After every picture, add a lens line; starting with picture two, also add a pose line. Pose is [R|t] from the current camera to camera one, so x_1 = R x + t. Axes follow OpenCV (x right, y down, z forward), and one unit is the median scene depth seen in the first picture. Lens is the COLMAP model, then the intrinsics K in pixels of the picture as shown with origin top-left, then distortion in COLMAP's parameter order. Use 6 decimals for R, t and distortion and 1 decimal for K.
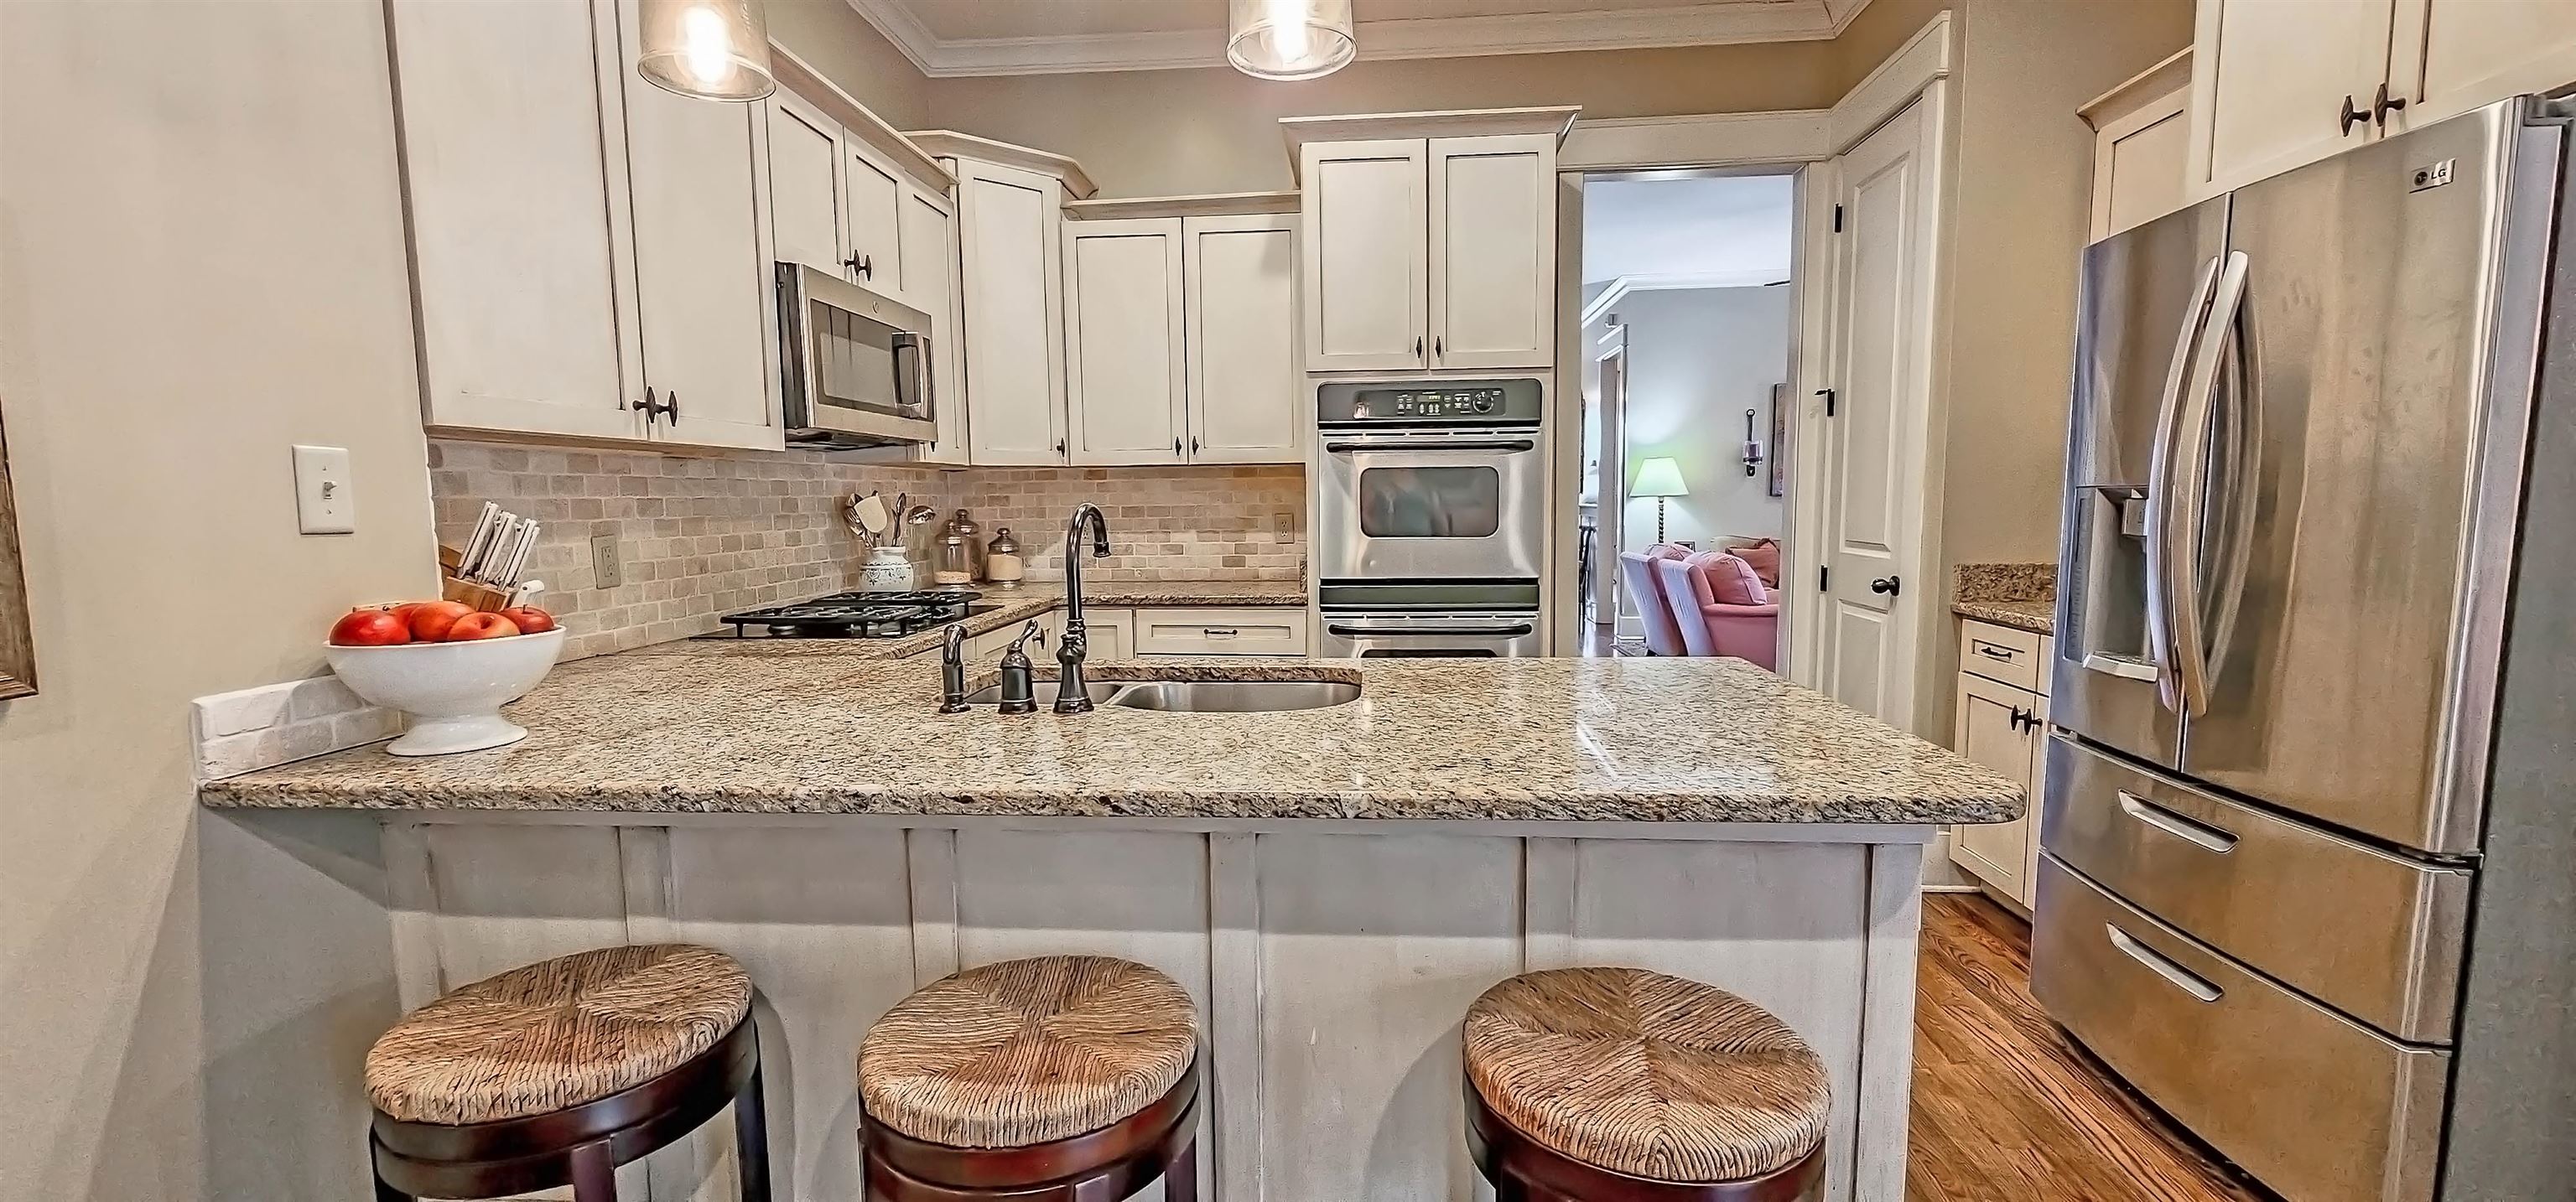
lens RADIAL K [[1057.0, 0, 1294.3], [0, 1057.0, 609.6], [0, 0, 1]] dist [0.000874, 0.000064]
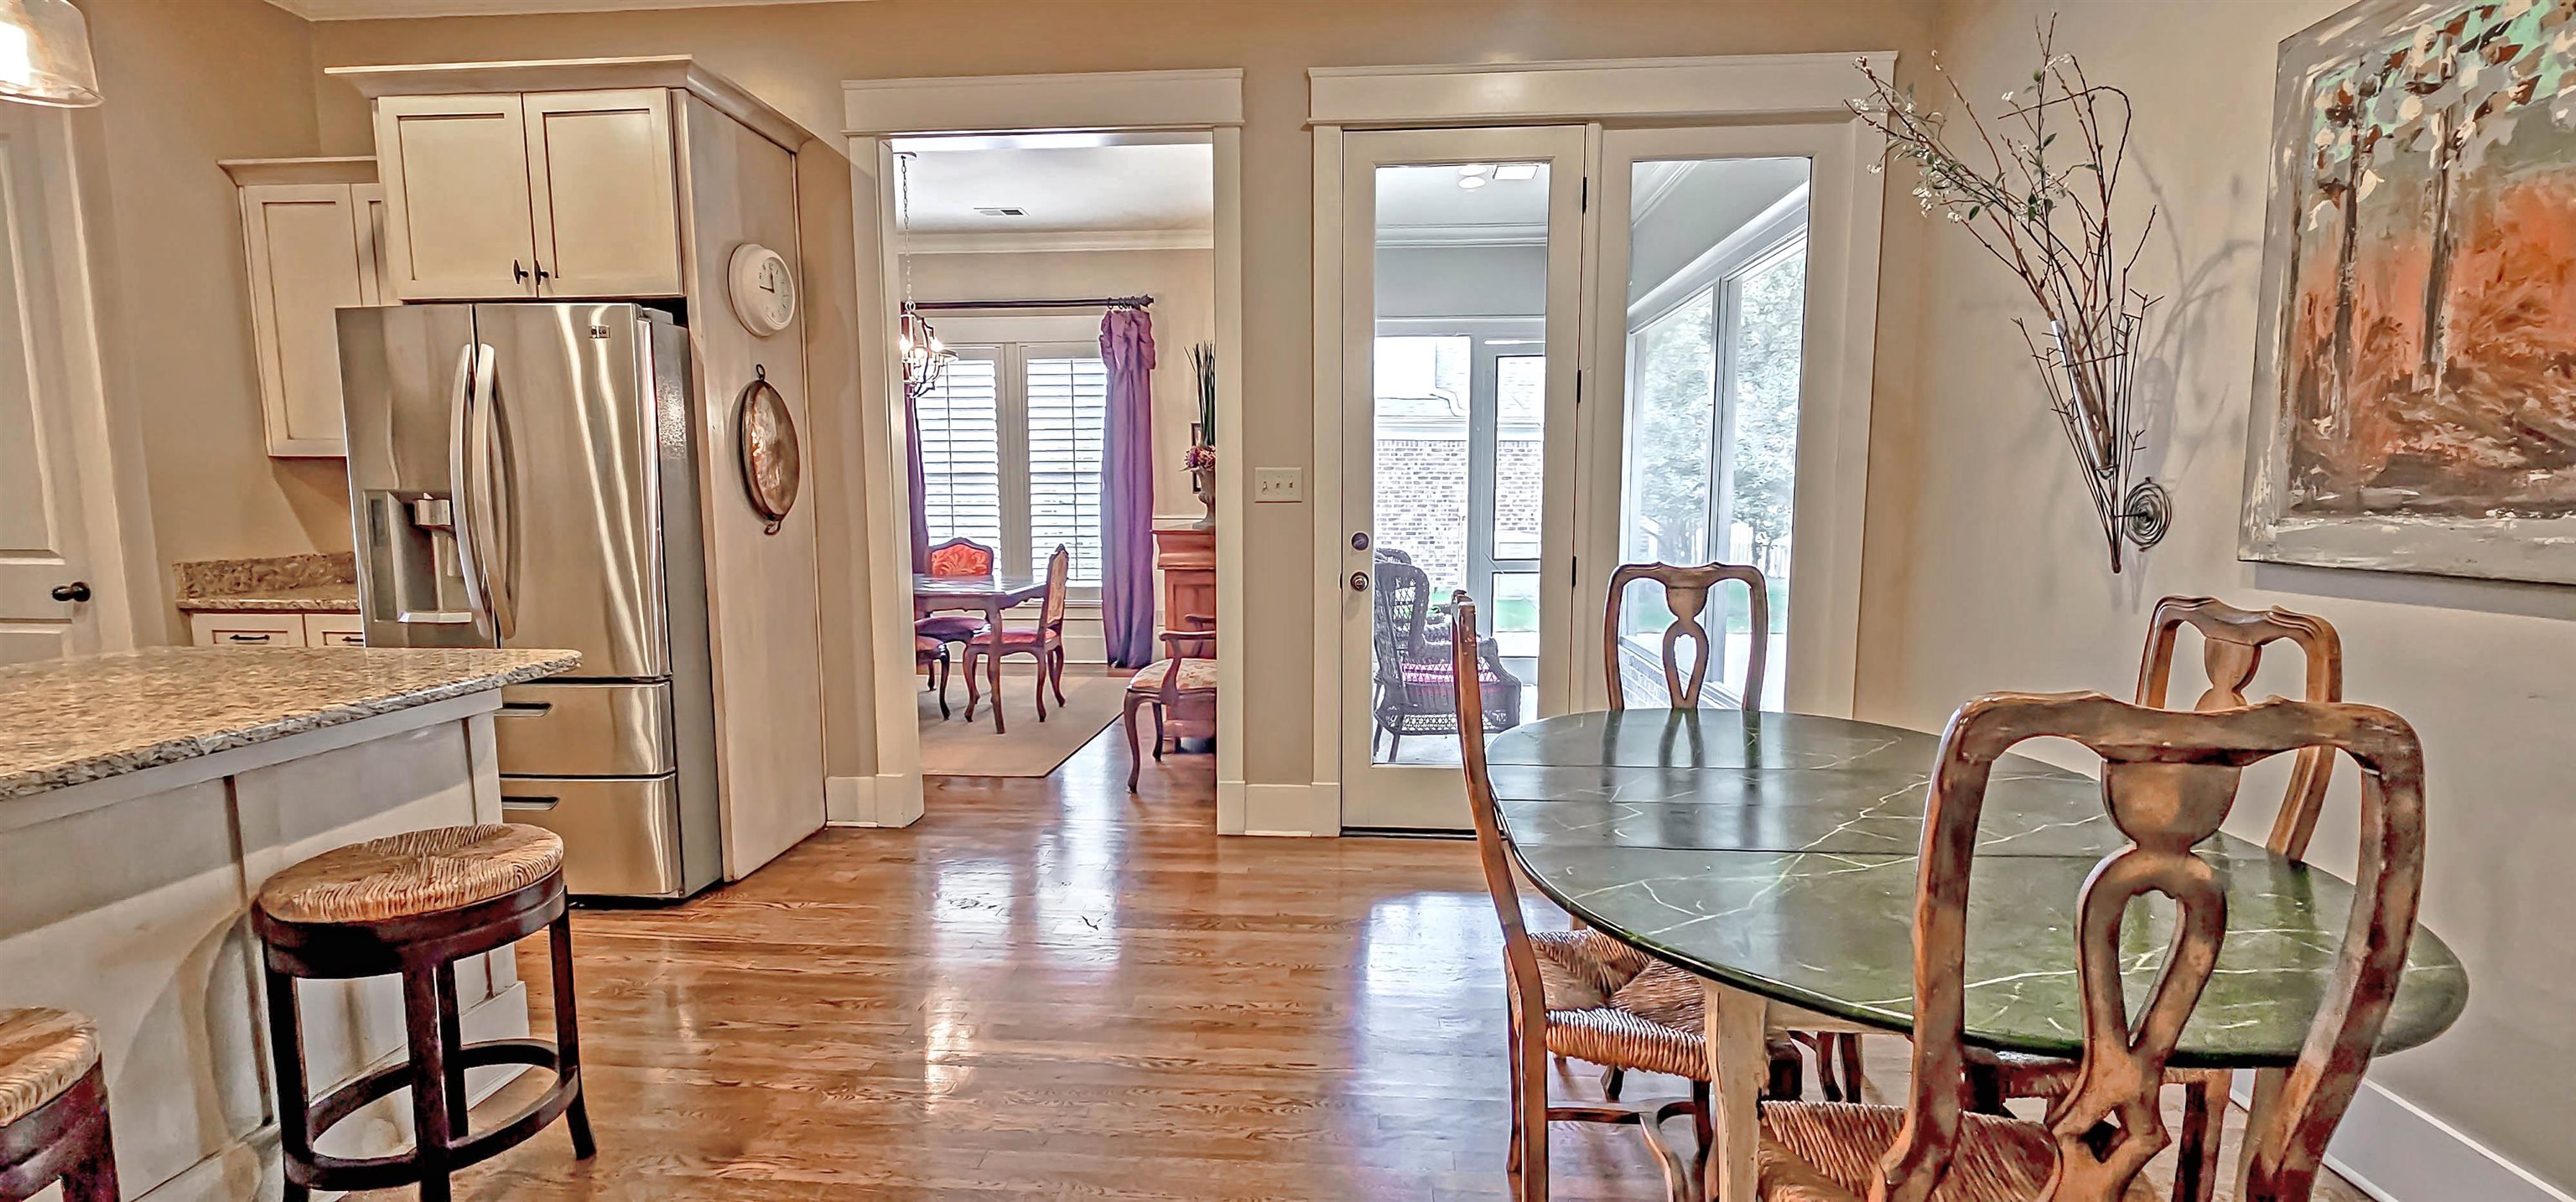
lens RADIAL K [[1057.0, 0, 1294.3], [0, 1057.0, 609.6], [0, 0, 1]] dist [0.000874, 0.000064]
pose [[-0.011546, -0.098781, 0.995042, -0.397443], [0.107355, 0.989234, 0.099450, 0.015933], [-0.994154, 0.107971, -0.000817, -0.089608]]
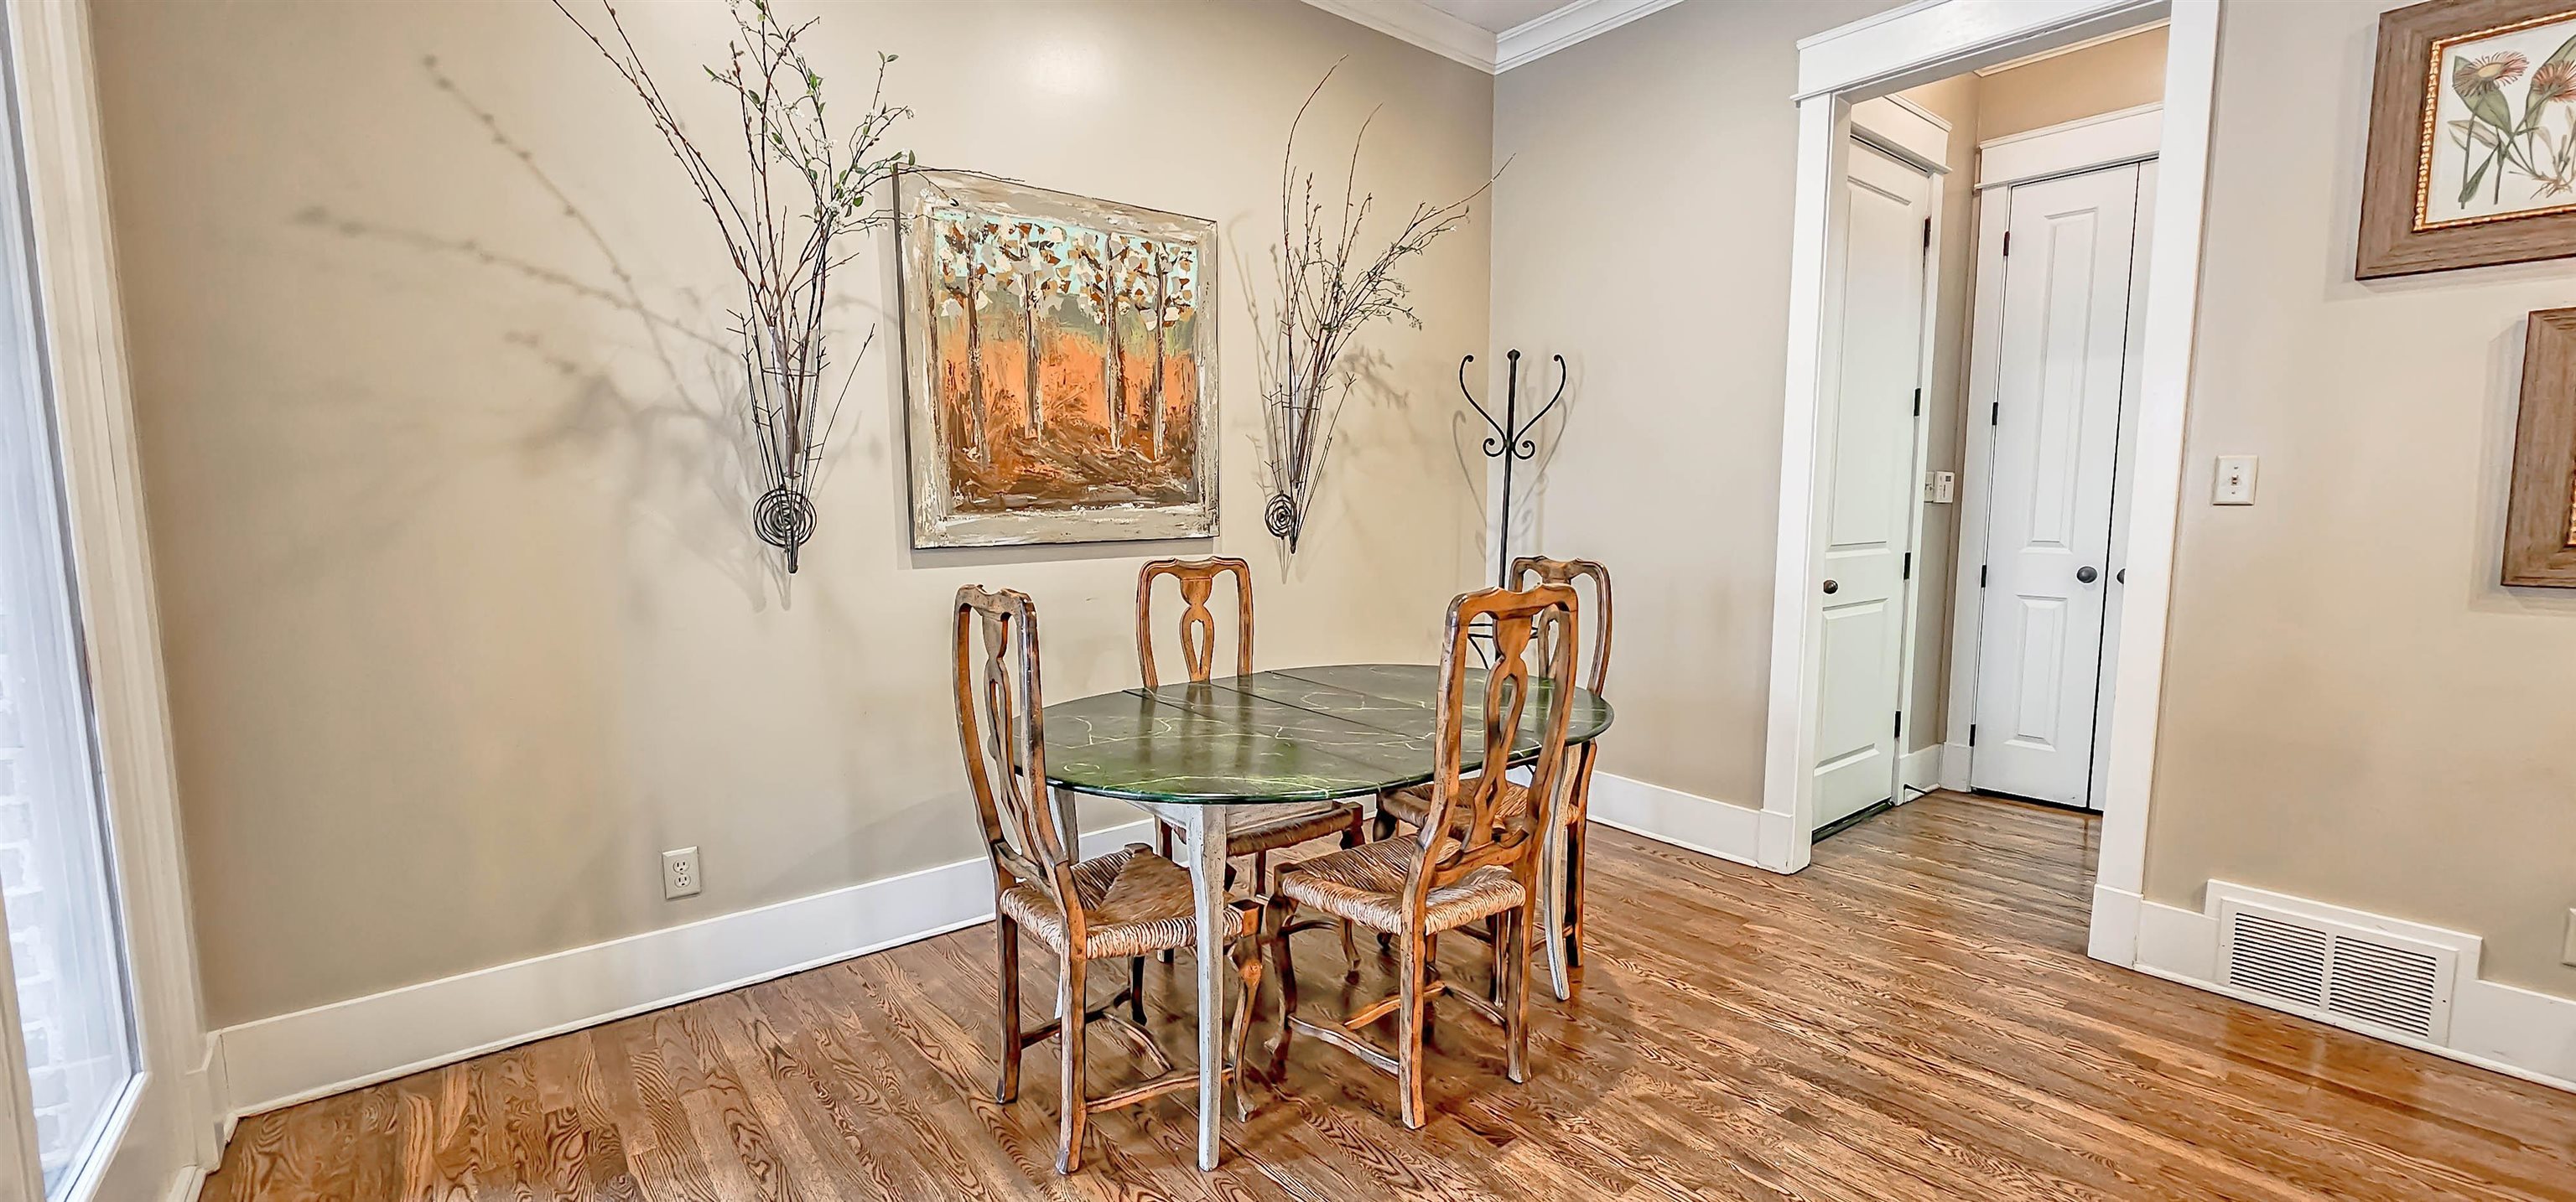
lens RADIAL K [[1057.0, 0, 1294.3], [0, 1057.0, 609.6], [0, 0, 1]] dist [0.000874, 0.000064]
pose [[-0.727217, 0.090119, -0.680466, 0.555445], [-0.059712, 0.979280, 0.193508, -0.022144], [0.683805, 0.181355, -0.706768, 0.147780]]
